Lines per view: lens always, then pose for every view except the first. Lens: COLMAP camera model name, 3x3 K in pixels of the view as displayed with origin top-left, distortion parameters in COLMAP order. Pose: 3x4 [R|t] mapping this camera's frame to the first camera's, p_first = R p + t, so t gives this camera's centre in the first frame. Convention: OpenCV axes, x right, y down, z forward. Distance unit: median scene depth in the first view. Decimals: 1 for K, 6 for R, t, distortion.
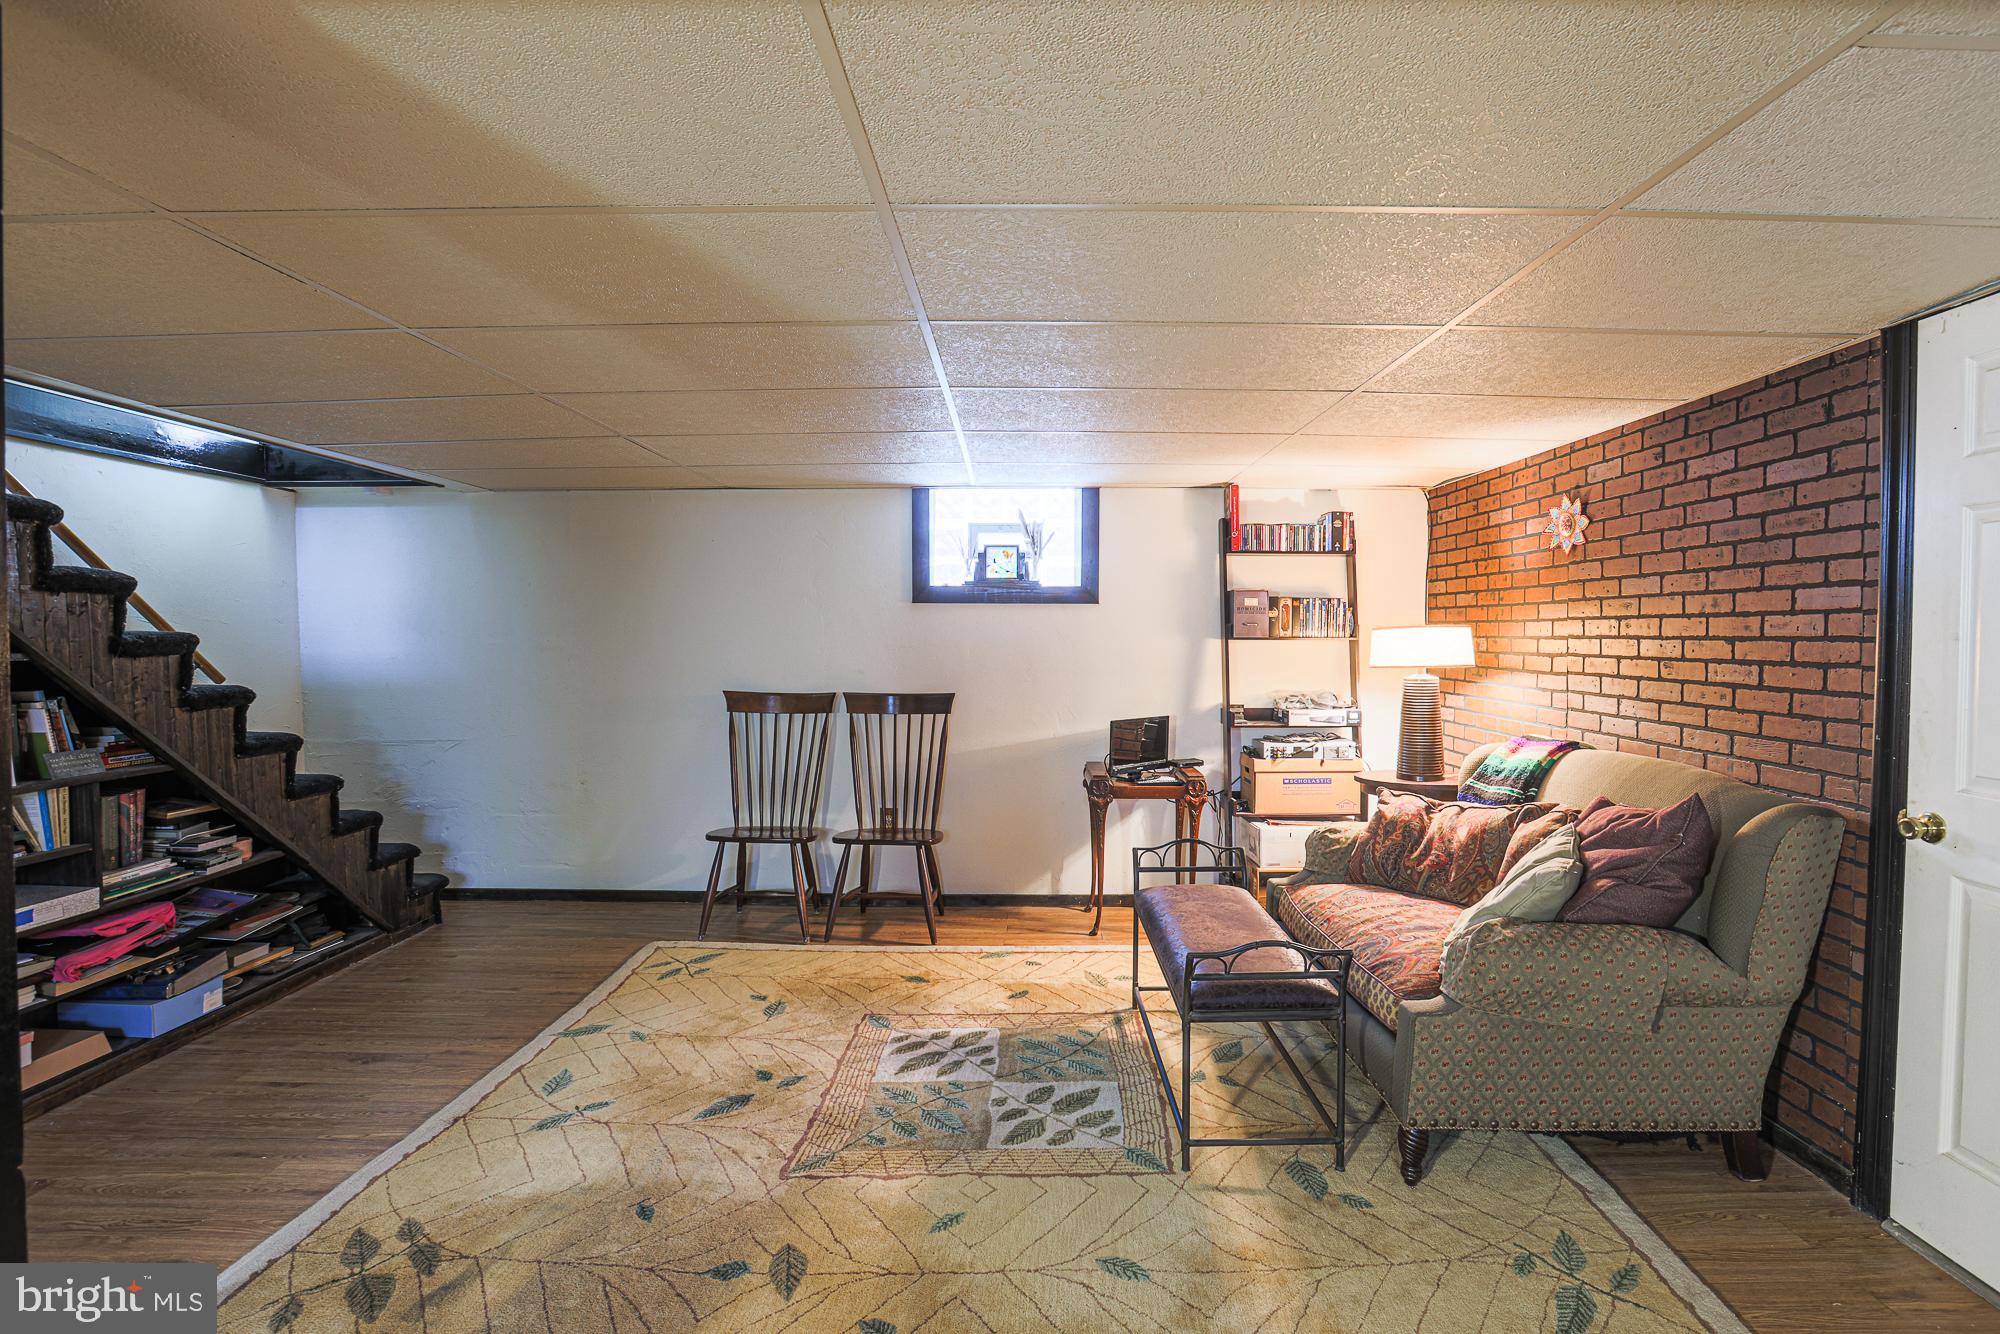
lens RADIAL K [[966.4, 0, 1025.5], [0, 966.4, 650.1], [0, 0, 1]] dist [-0.072697, 0.042146]
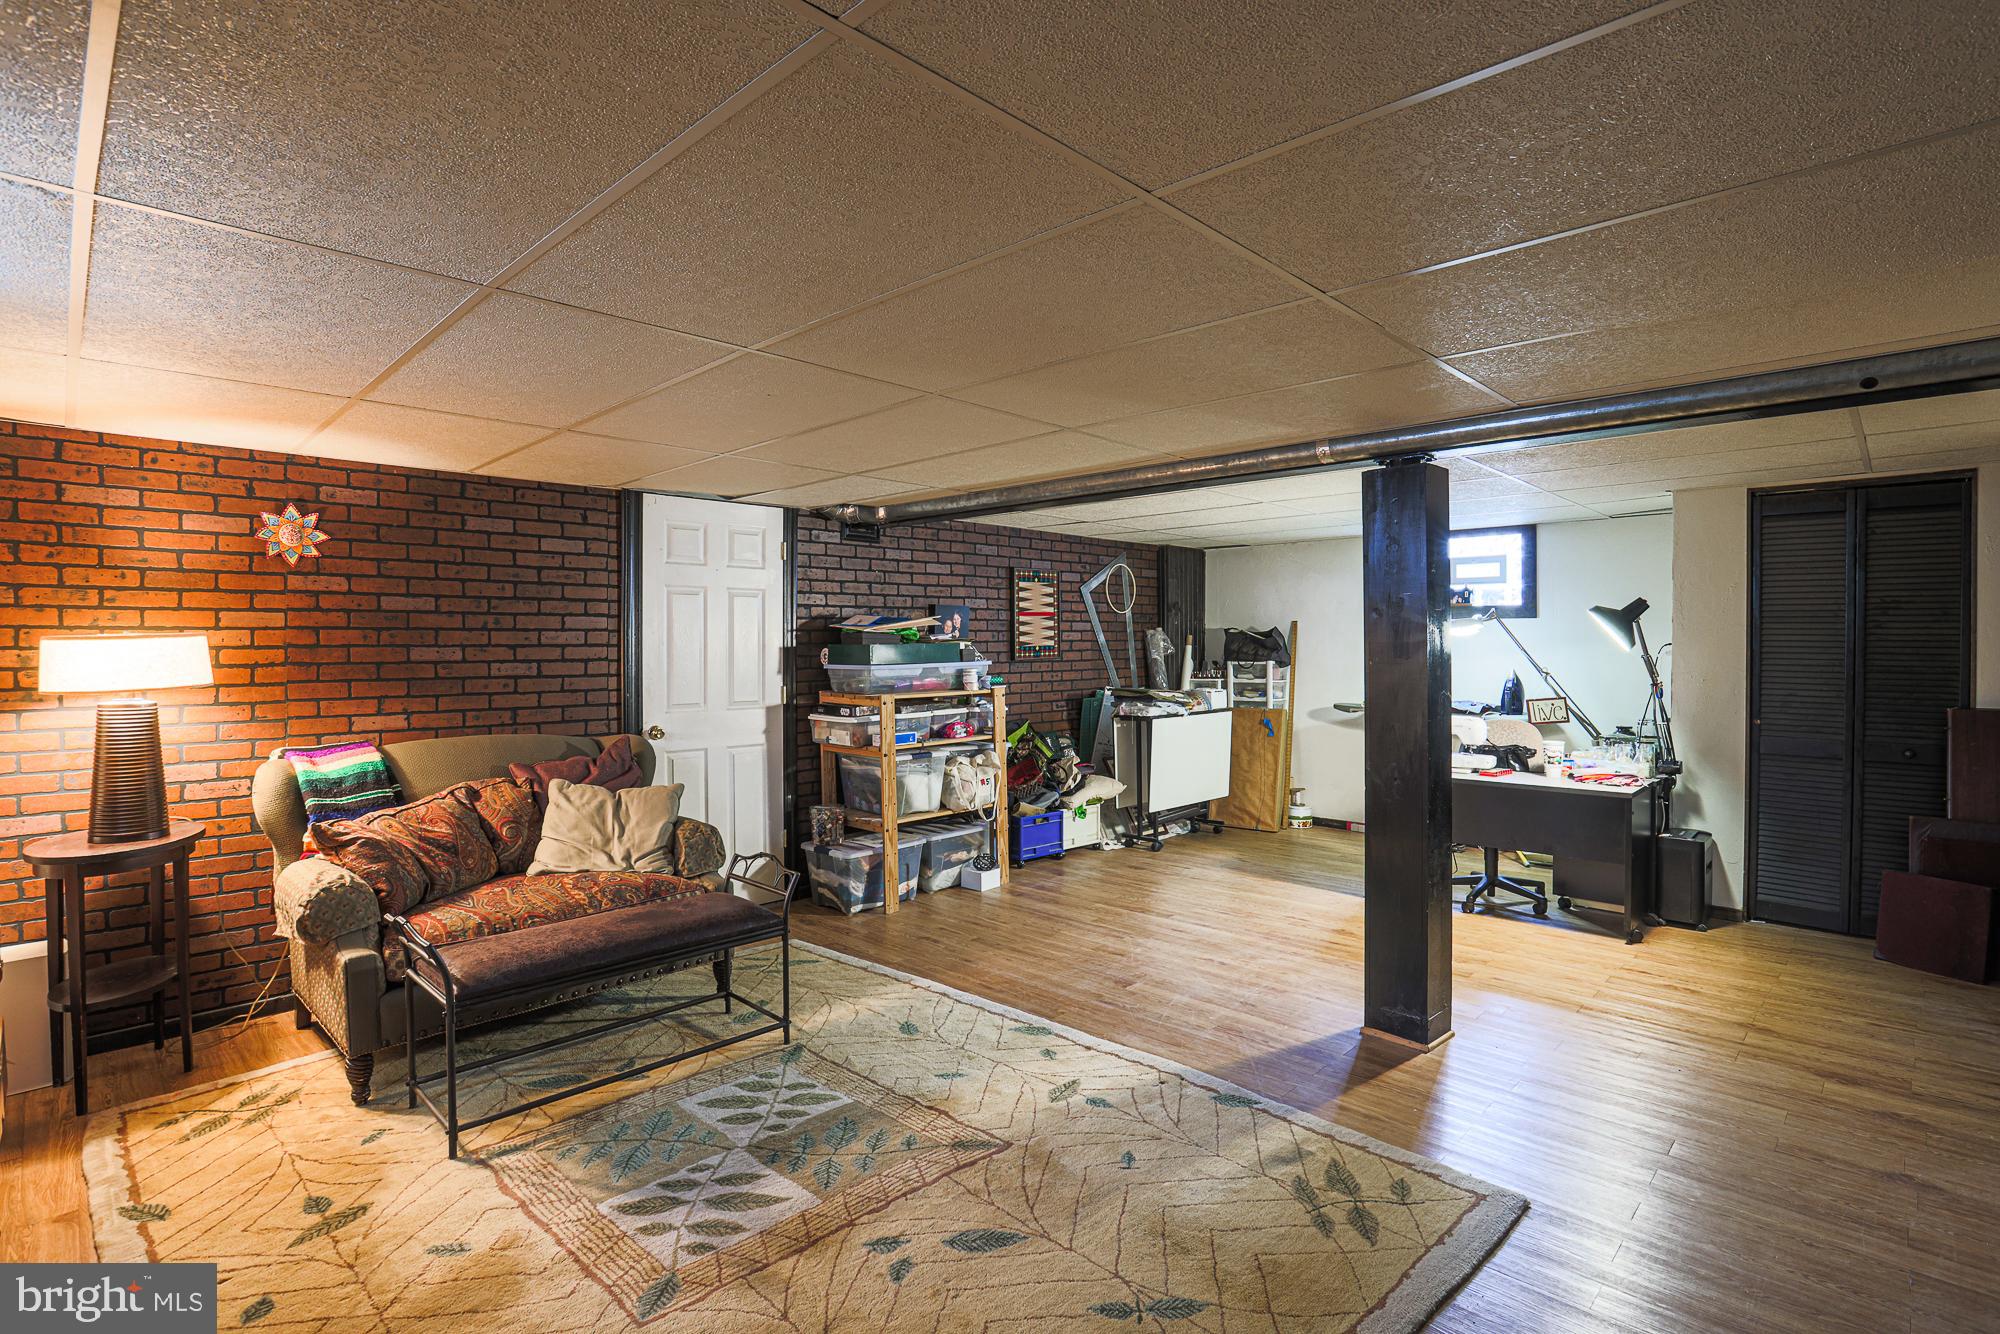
lens RADIAL K [[966.4, 0, 1025.5], [0, 966.4, 650.1], [0, 0, 1]] dist [-0.072697, 0.042146]
pose [[-0.731129, -0.006816, 0.682205, -0.882351], [0.011631, 0.999680, 0.022453, -0.029967], [-0.682140, 0.024351, -0.730816, 1.549690]]
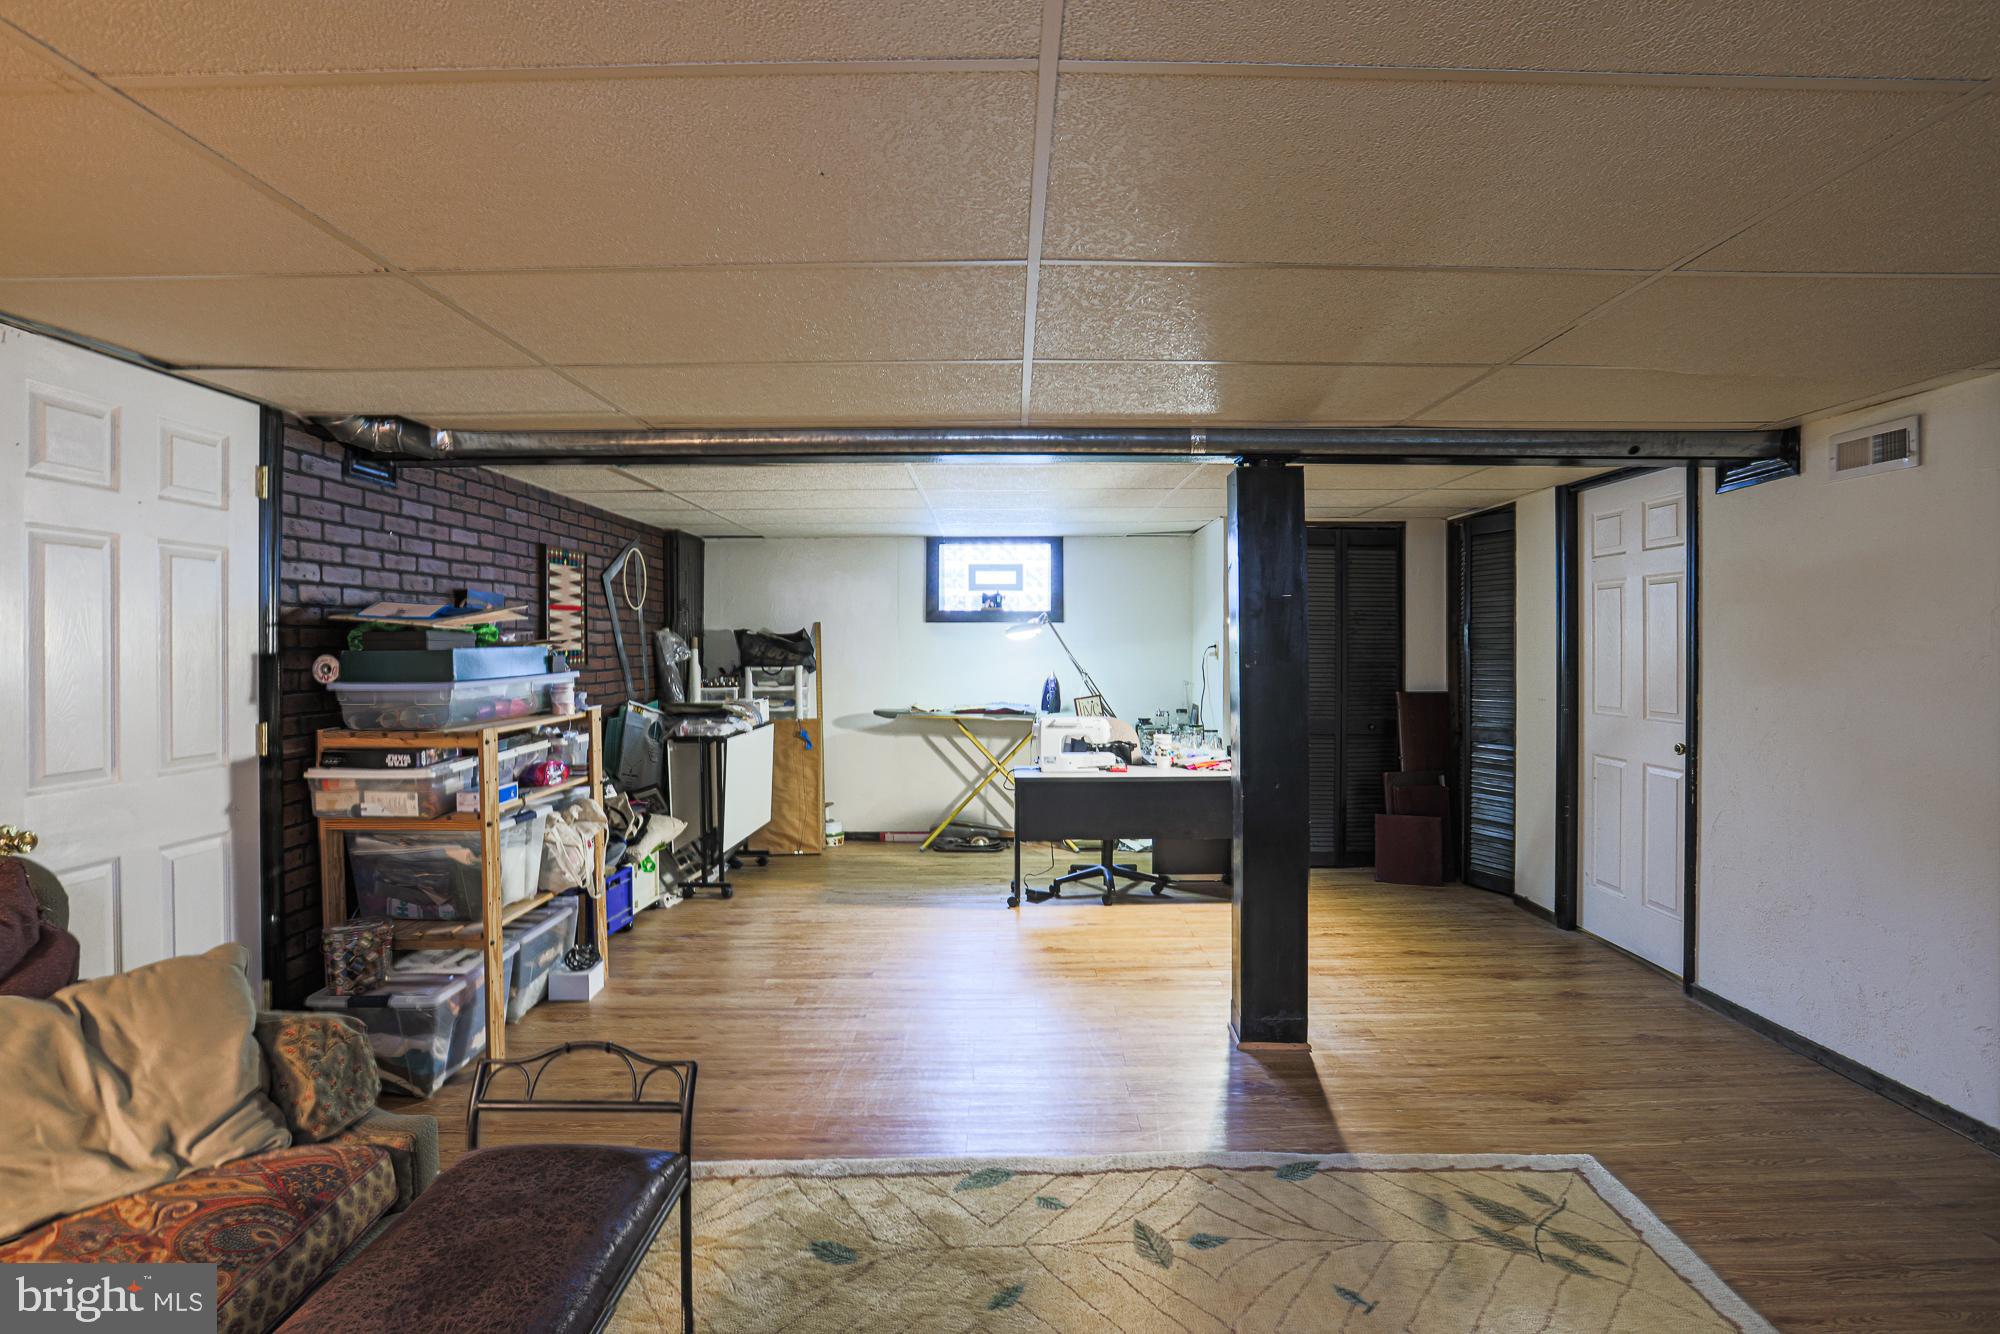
lens RADIAL K [[943.5, 0, 1035.9], [0, 943.5, 645.8], [0, 0, 1]] dist [-0.053612, 0.023001]
pose [[-0.999914, 0.001132, -0.013057, -0.079453], [0.000898, 0.999840, 0.017848, -0.025467], [0.013075, 0.017835, -0.999755, 1.513288]]
